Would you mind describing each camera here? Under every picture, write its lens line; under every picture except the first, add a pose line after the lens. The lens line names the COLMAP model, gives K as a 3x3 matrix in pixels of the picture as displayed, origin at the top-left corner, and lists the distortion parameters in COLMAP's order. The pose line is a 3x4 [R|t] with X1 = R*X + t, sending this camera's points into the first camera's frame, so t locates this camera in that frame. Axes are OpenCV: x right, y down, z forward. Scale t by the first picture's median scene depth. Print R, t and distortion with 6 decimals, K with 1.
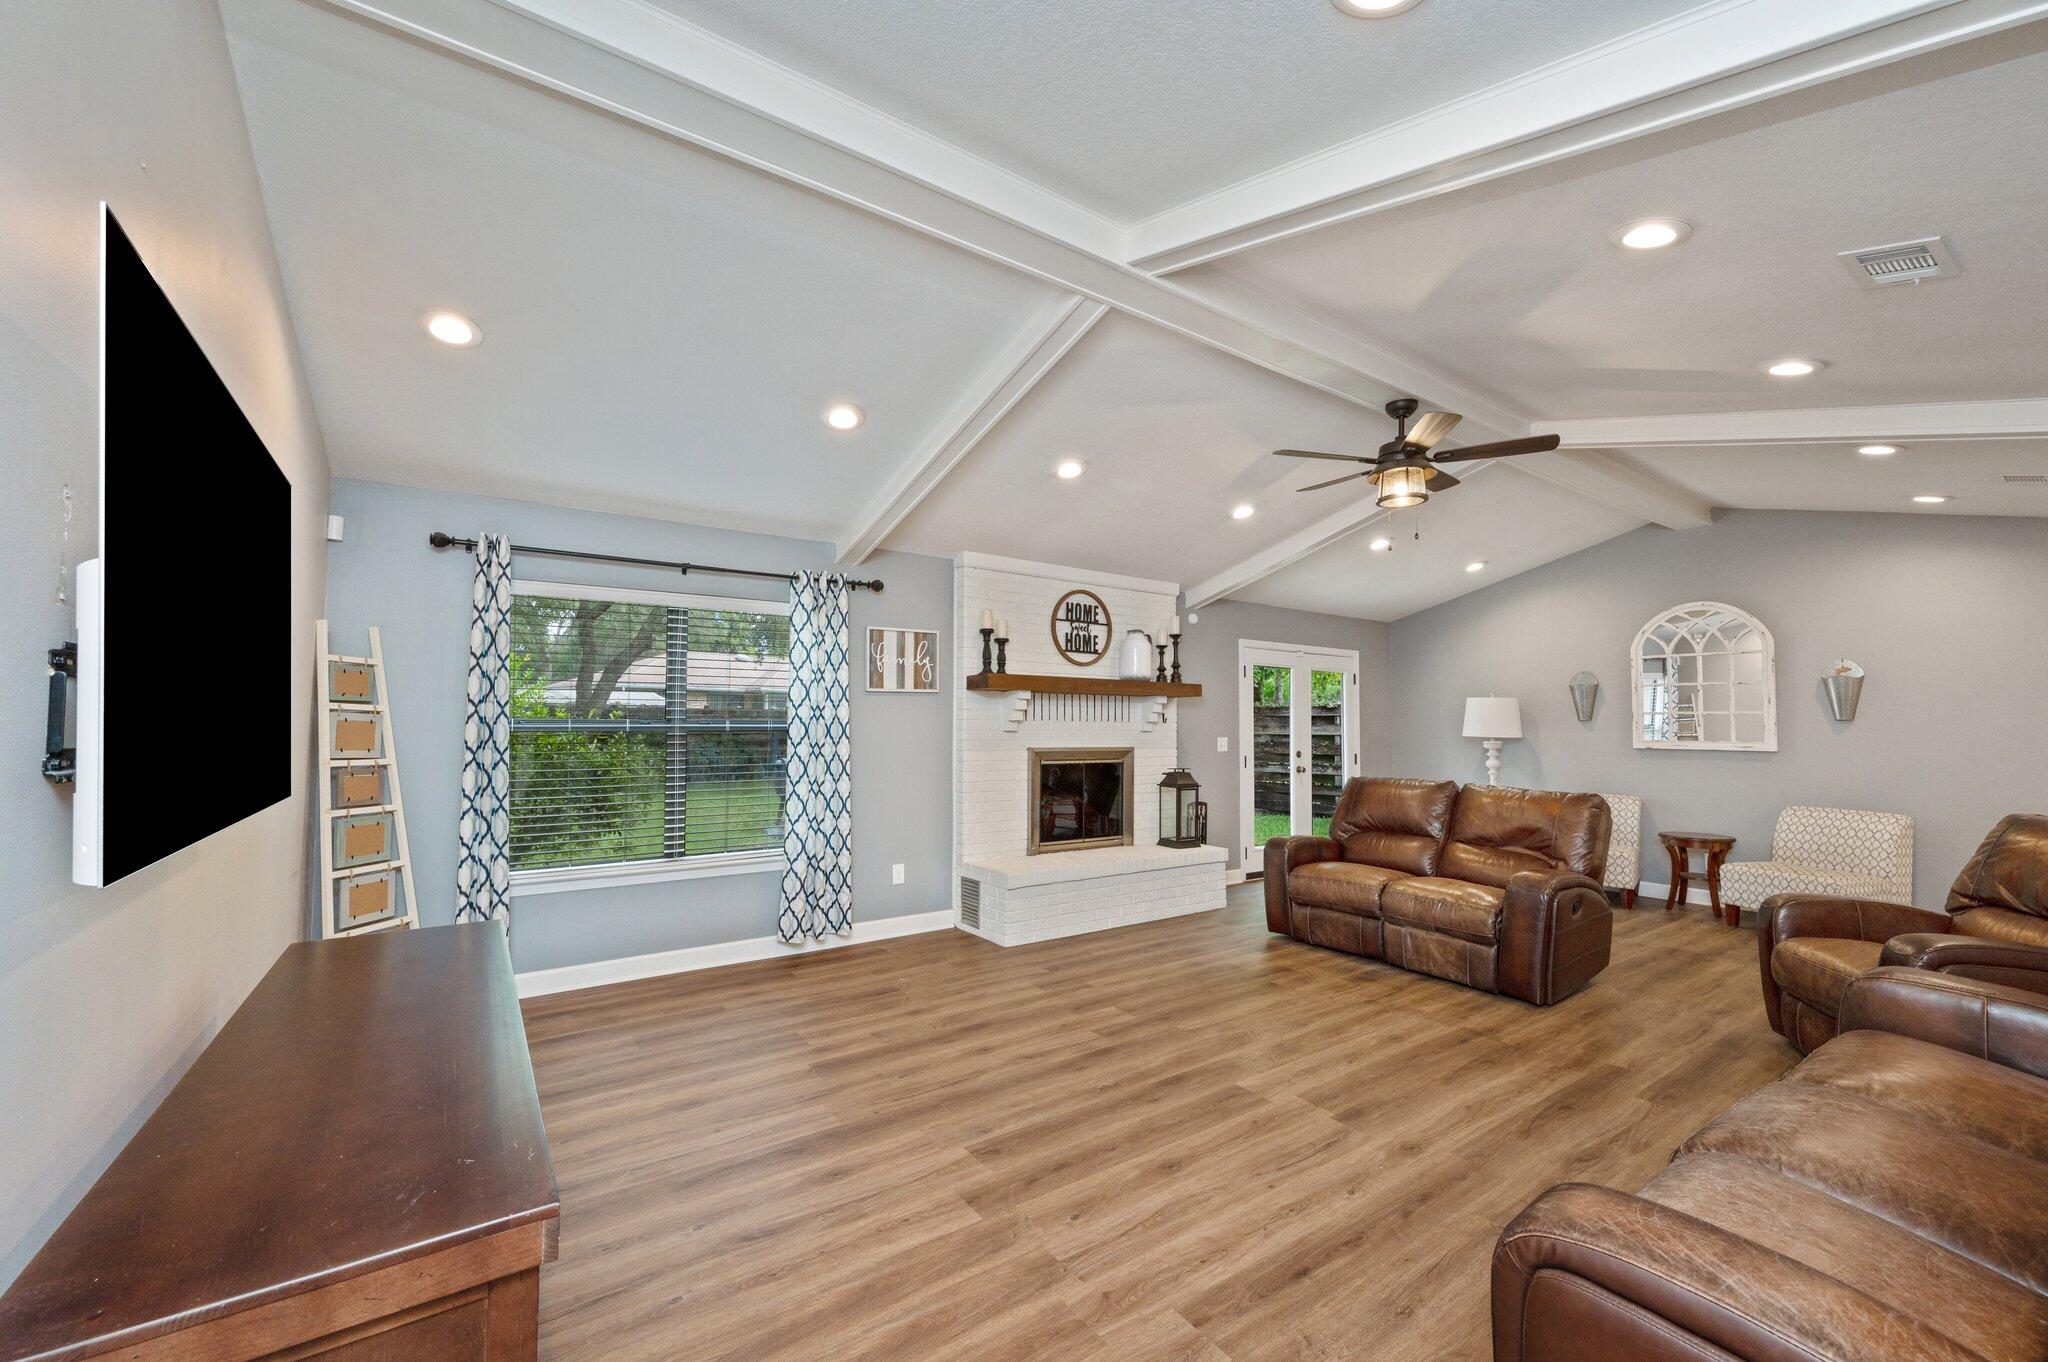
lens RADIAL K [[814.9, 0, 1024.0], [0, 814.9, 681.0], [0, 0, 1]] dist [0.001112, -0.000053]
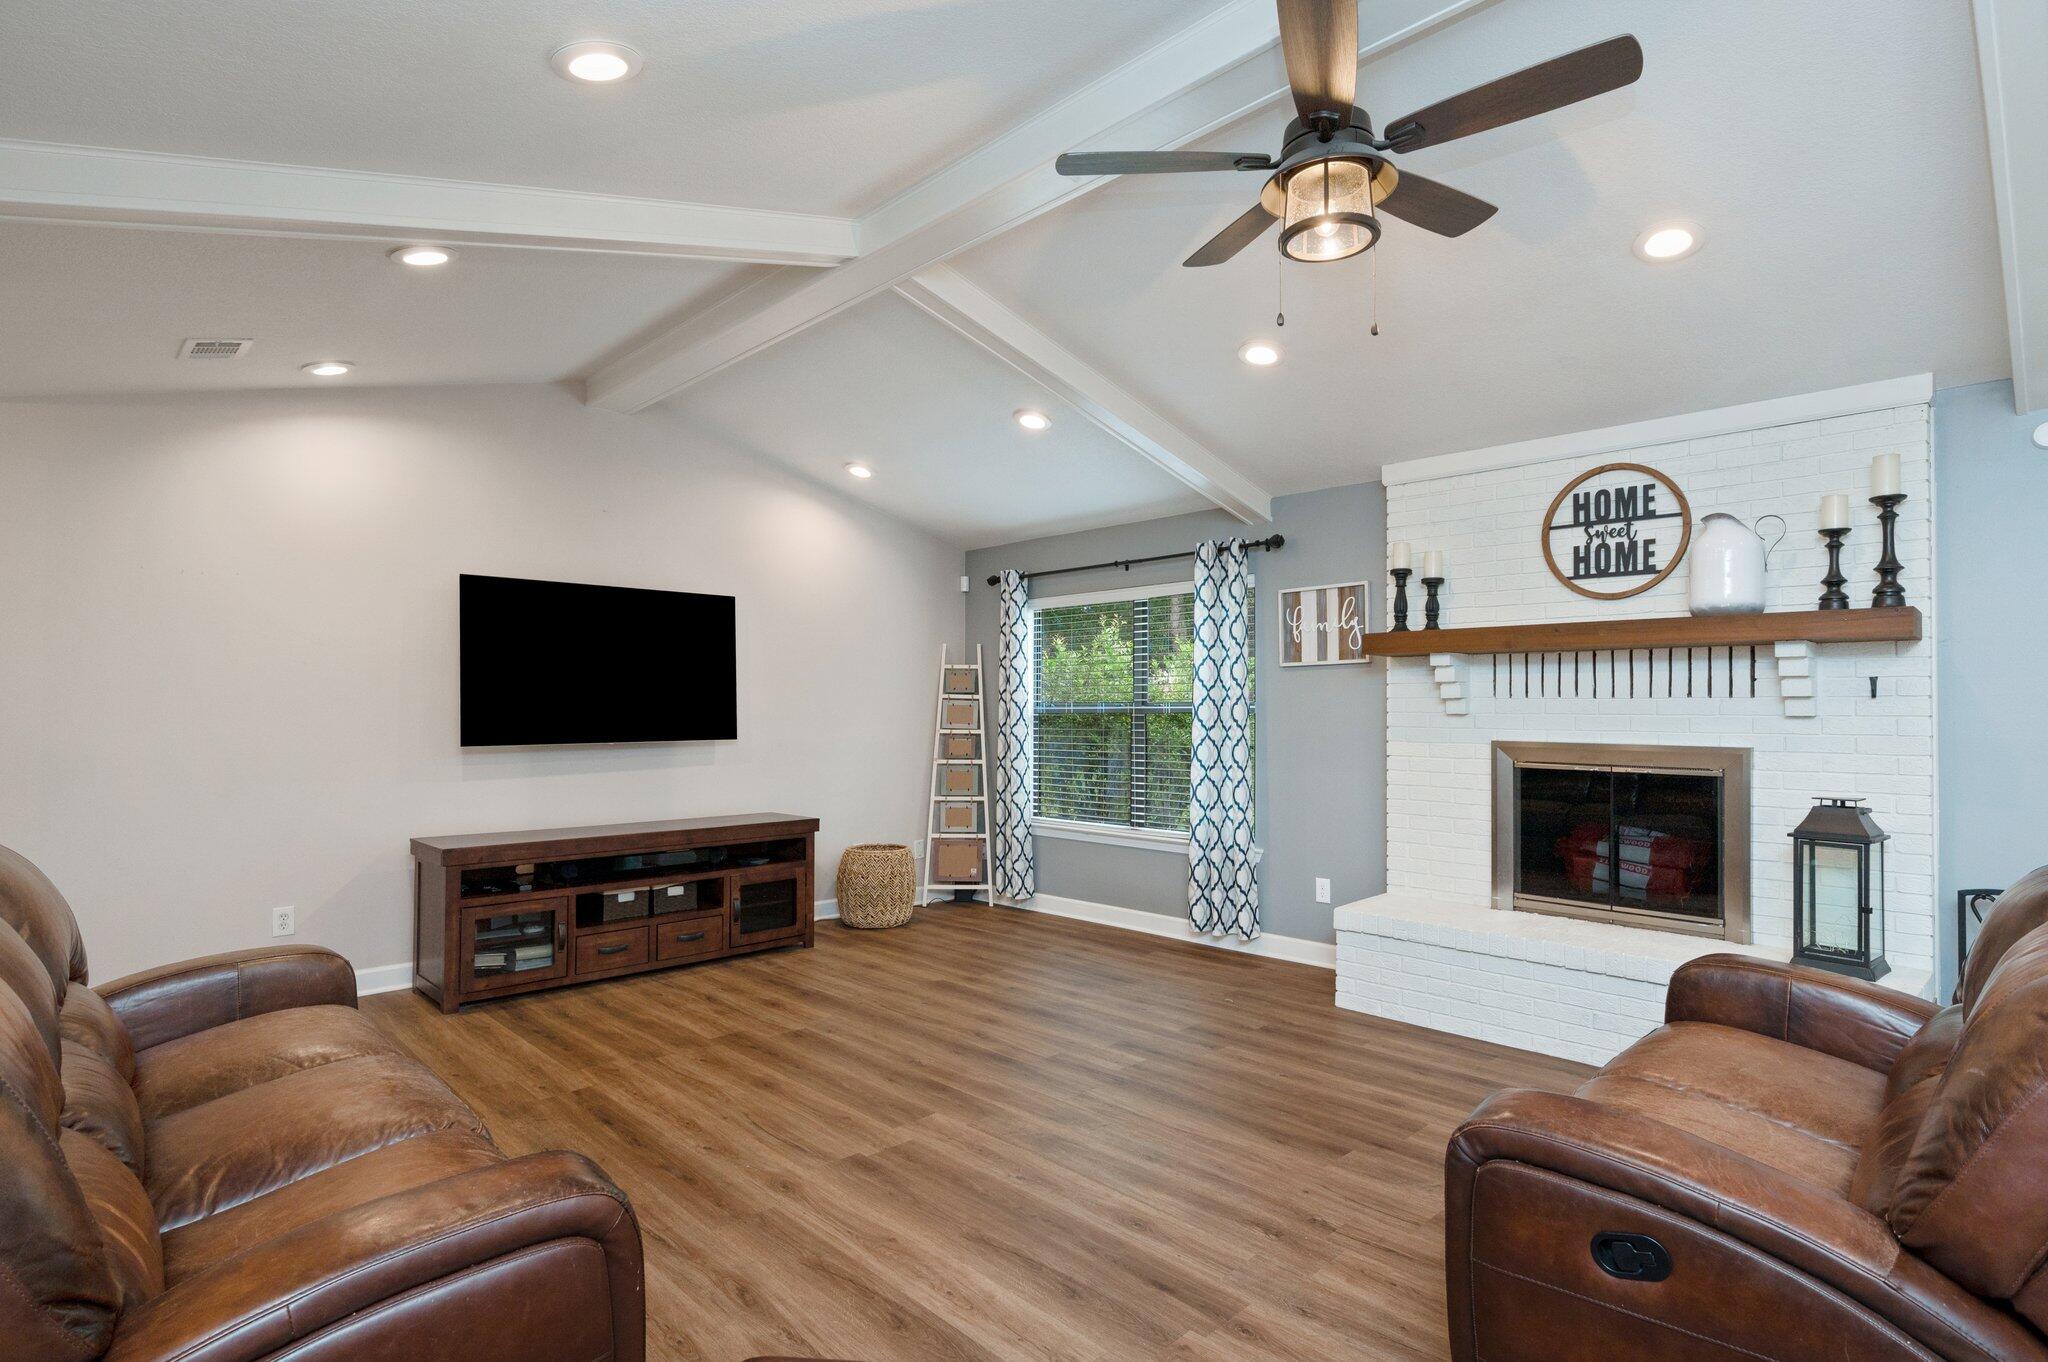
lens RADIAL K [[1027.3, 0, 1025.1], [0, 1027.3, 688.1], [0, 0, 1]] dist [-0.003998, -0.000273]
pose [[0.162486, -0.024996, -0.986394, 0.806529], [0.051478, 0.998532, -0.016824, 0.038492], [0.985367, -0.048044, 0.163535, 0.552816]]
